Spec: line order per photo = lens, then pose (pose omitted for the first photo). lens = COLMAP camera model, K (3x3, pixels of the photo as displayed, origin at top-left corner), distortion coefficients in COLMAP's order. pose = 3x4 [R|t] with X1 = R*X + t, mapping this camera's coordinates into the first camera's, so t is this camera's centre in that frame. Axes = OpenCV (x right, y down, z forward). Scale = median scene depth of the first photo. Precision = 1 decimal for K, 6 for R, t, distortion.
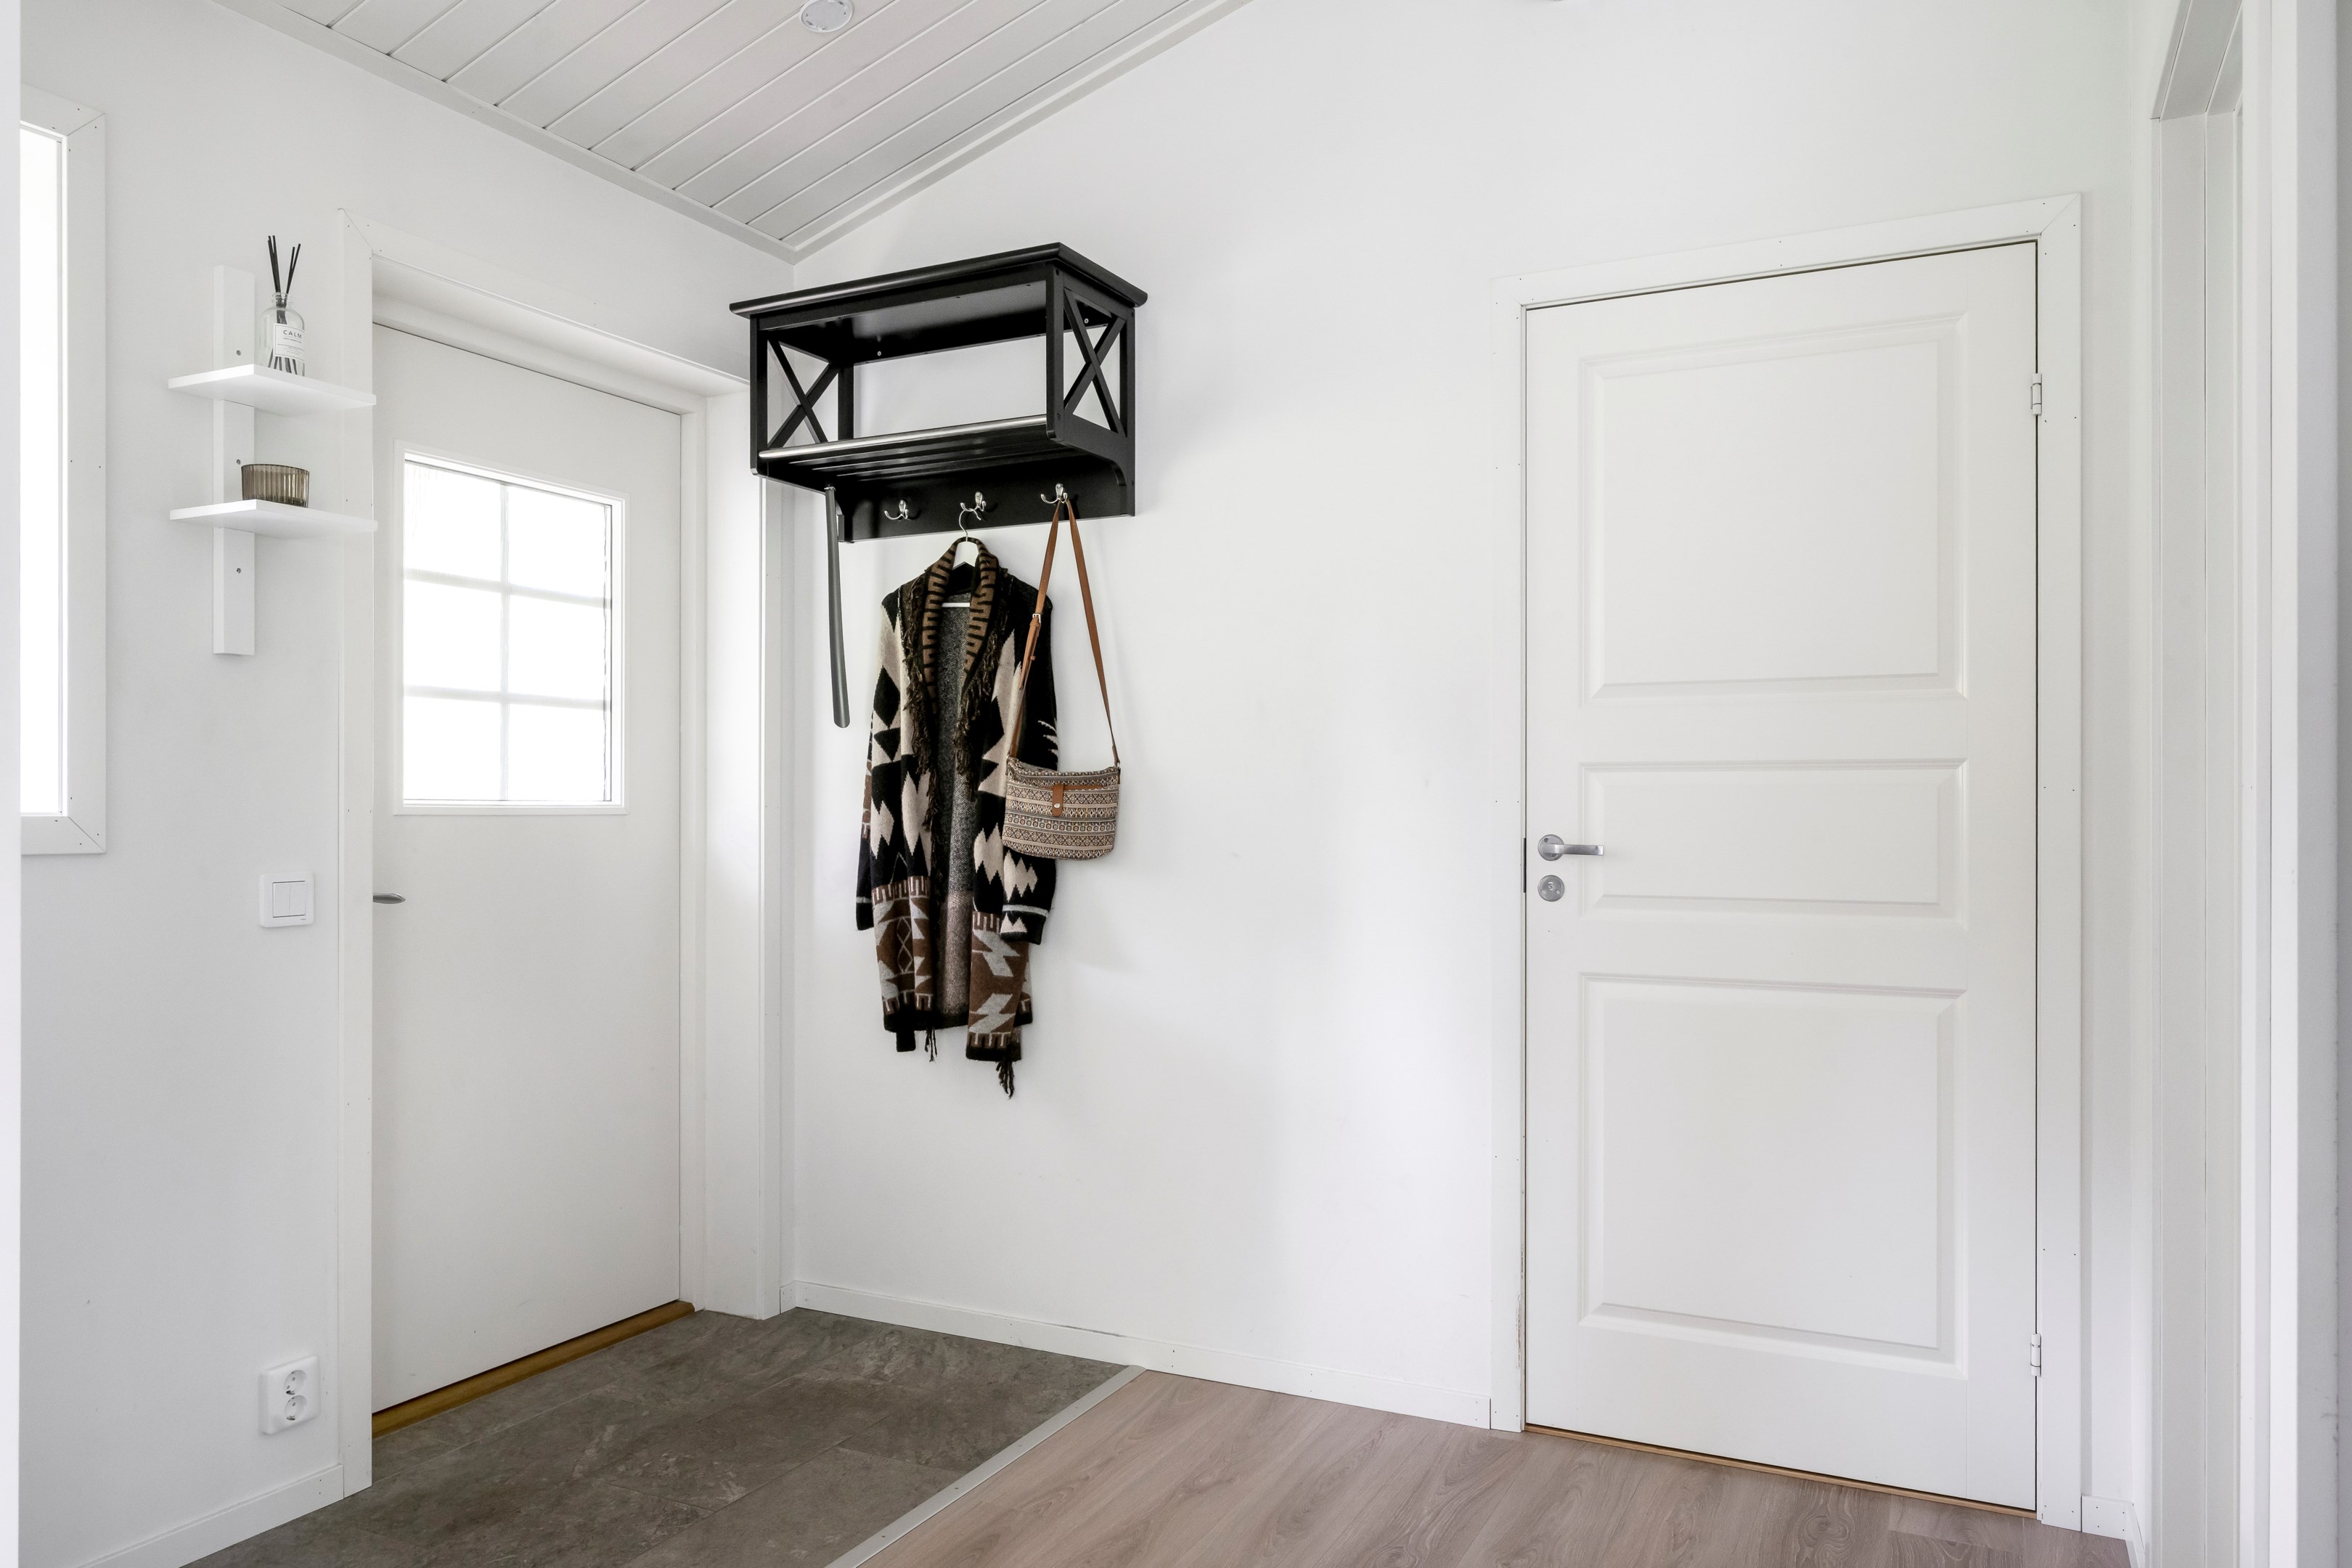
lens RADIAL K [[1535.8, 0, 1196.2], [0, 1535.8, 797.6], [0, 0, 1]] dist [-0.008323, 0.000063]
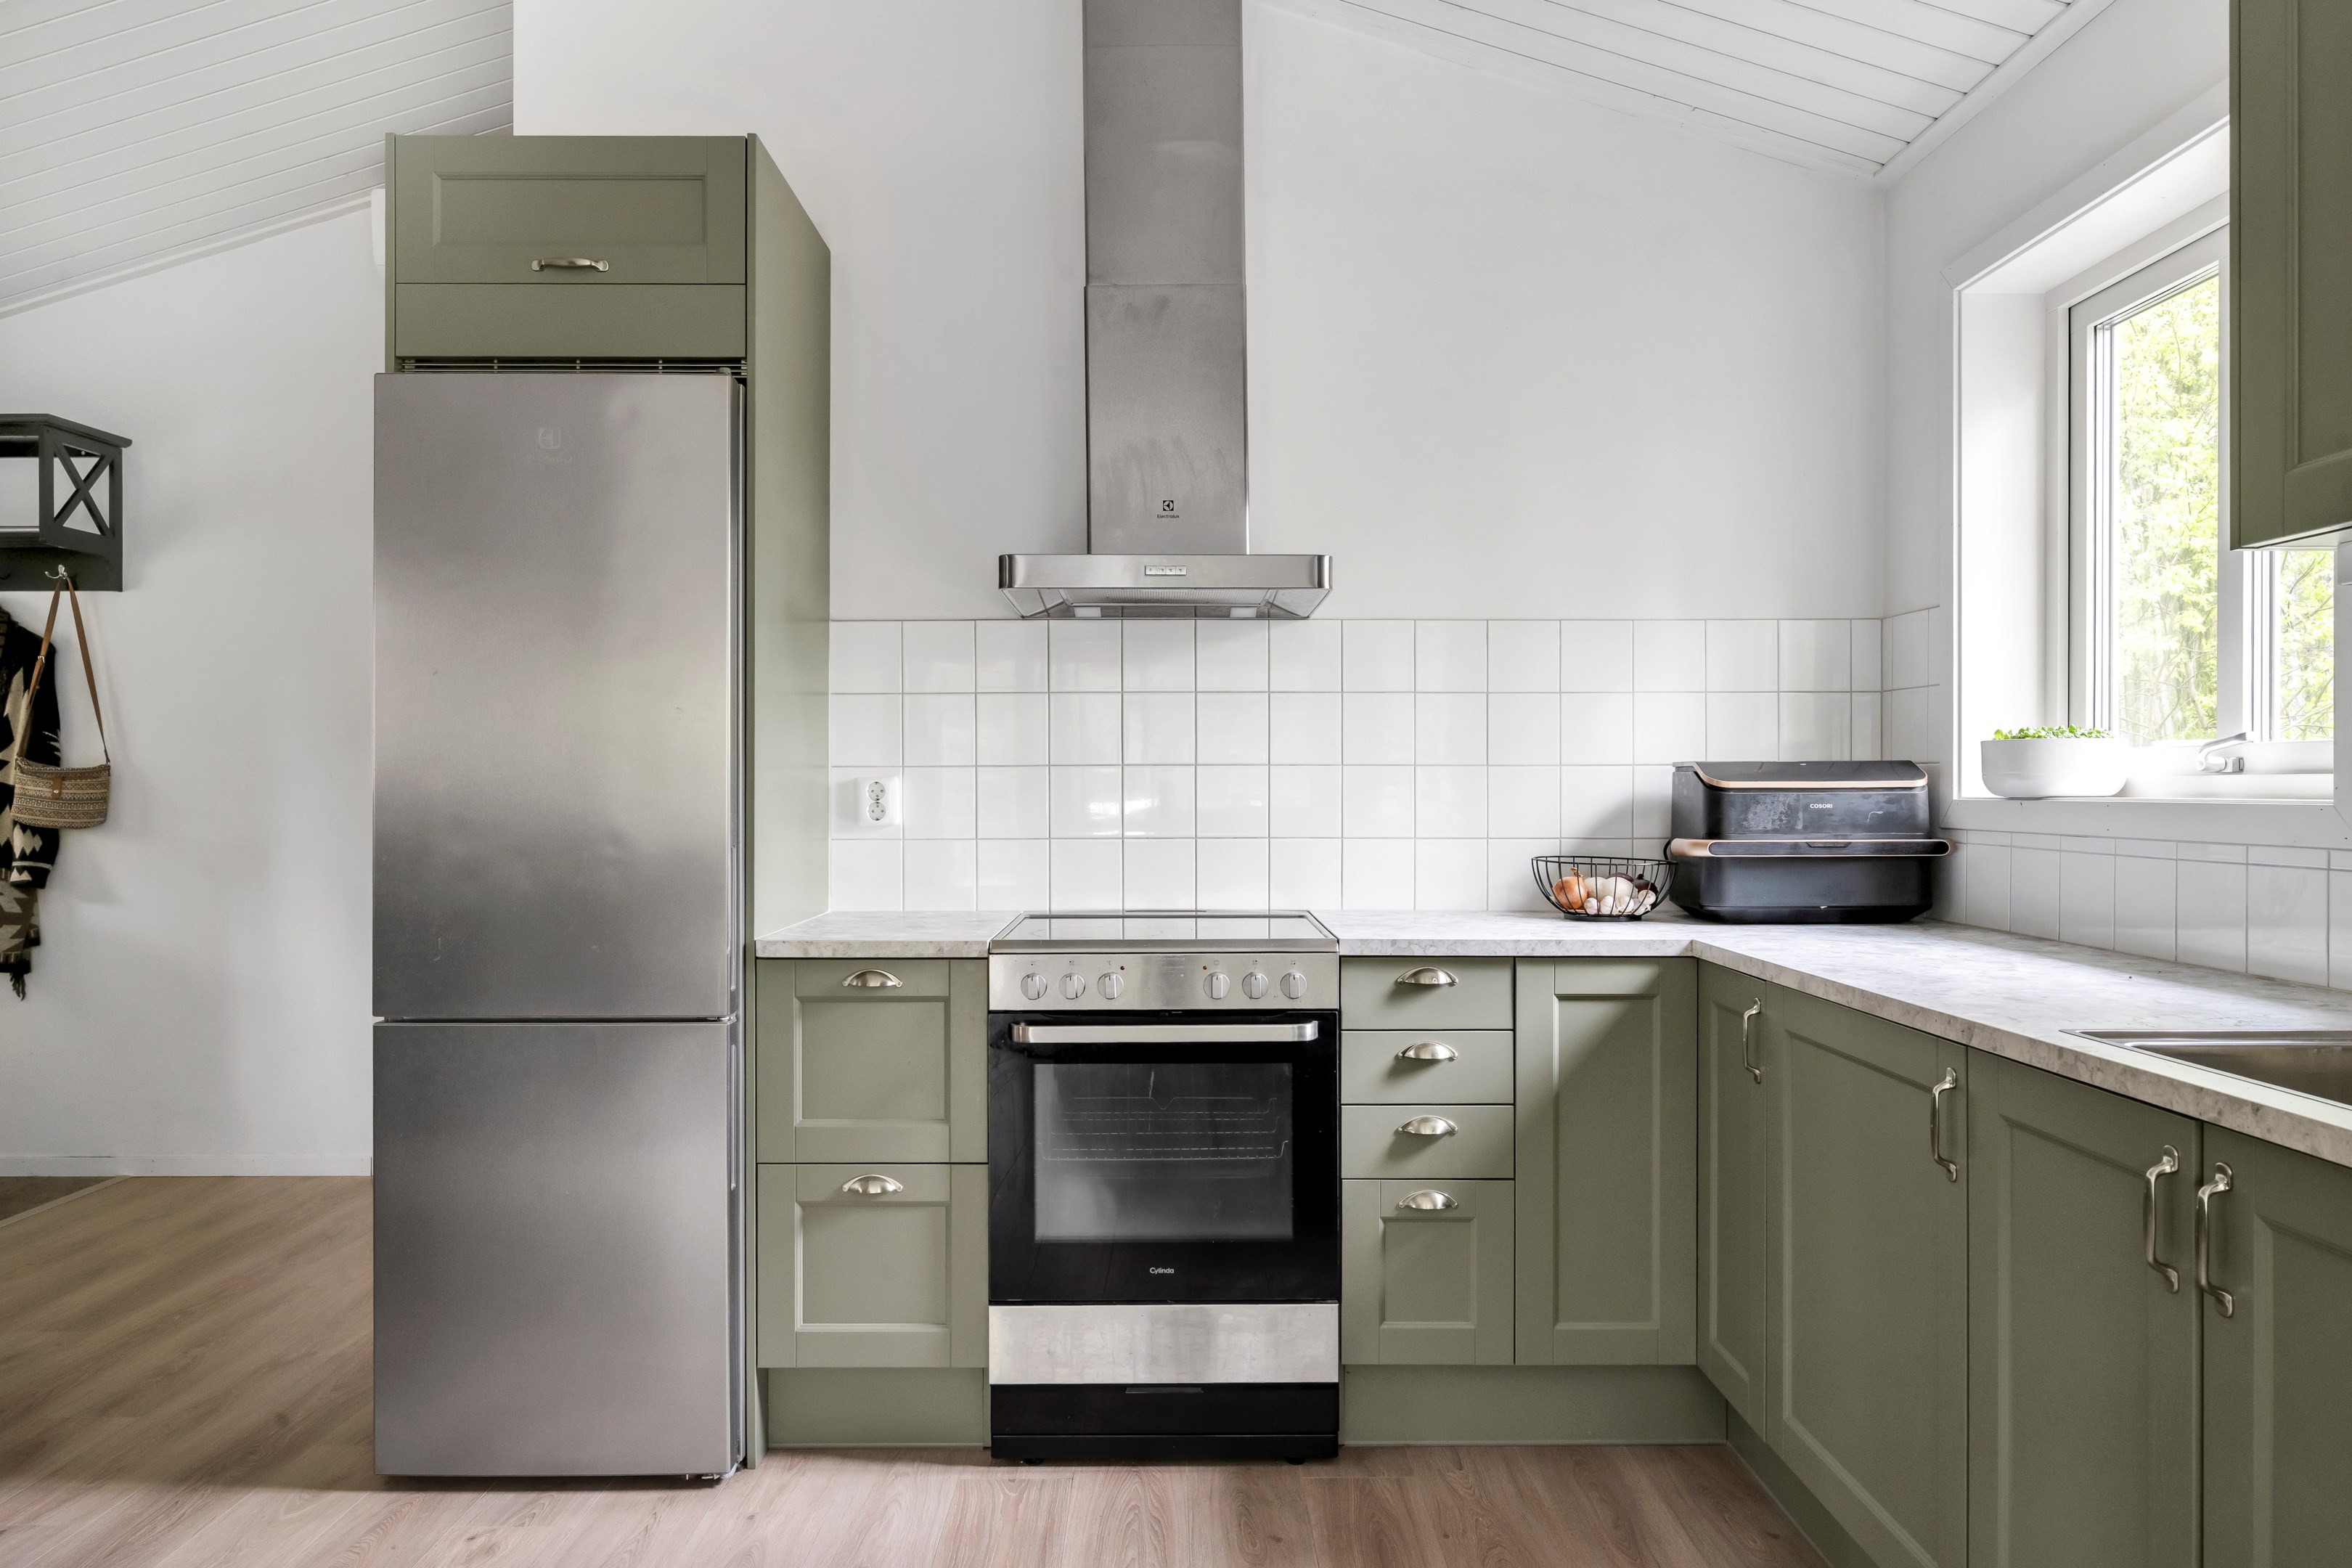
lens RADIAL K [[1541.6, 0, 1171.0], [0, 1541.6, 779.6], [0, 0, 1]] dist [0.001259, -0.002572]
pose [[0.896460, -0.000943, 0.443124, 0.198962], [-0.003020, 0.999962, 0.008238, -0.020161], [-0.443114, -0.008723, 0.896423, -0.733750]]
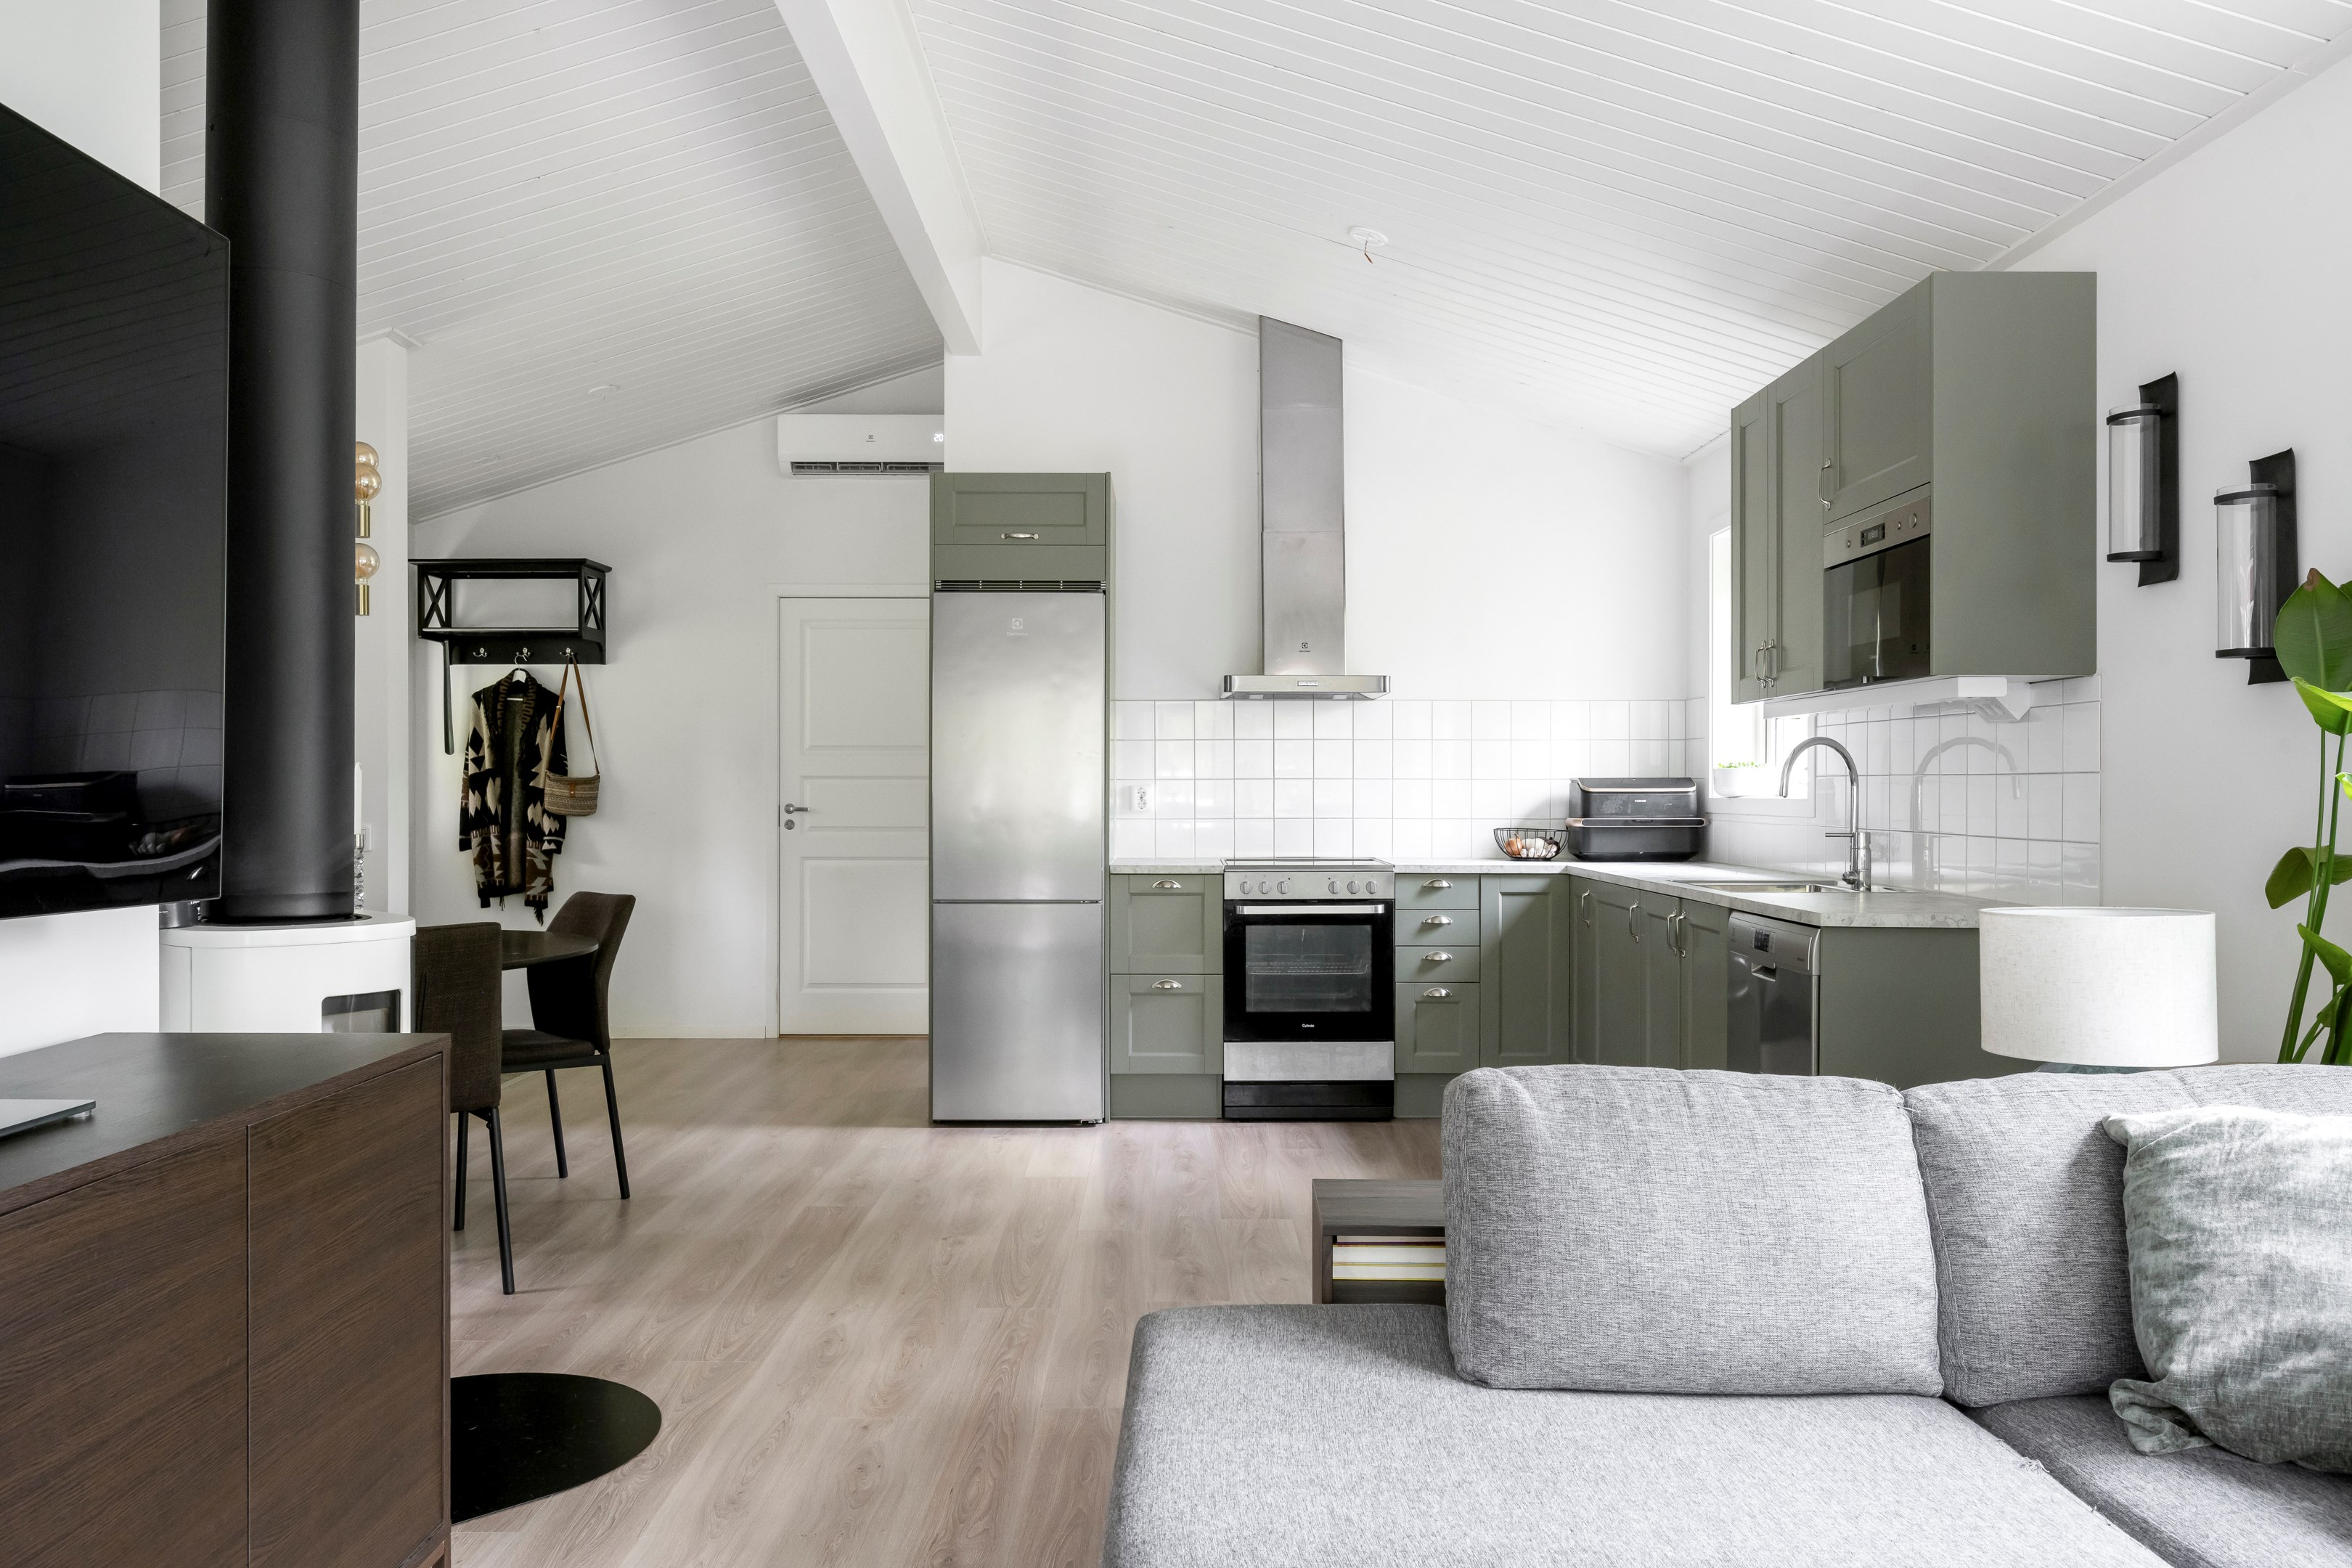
lens RADIAL K [[1680.2, 0, 1136.5], [0, 1680.2, 789.0], [0, 0, 1]] dist [0.042433, -0.010649]
pose [[0.906092, -0.002572, 0.423073, -0.378431], [-0.003703, 0.999895, 0.014009, -0.036604], [-0.423065, -0.014260, 0.905987, -1.566891]]
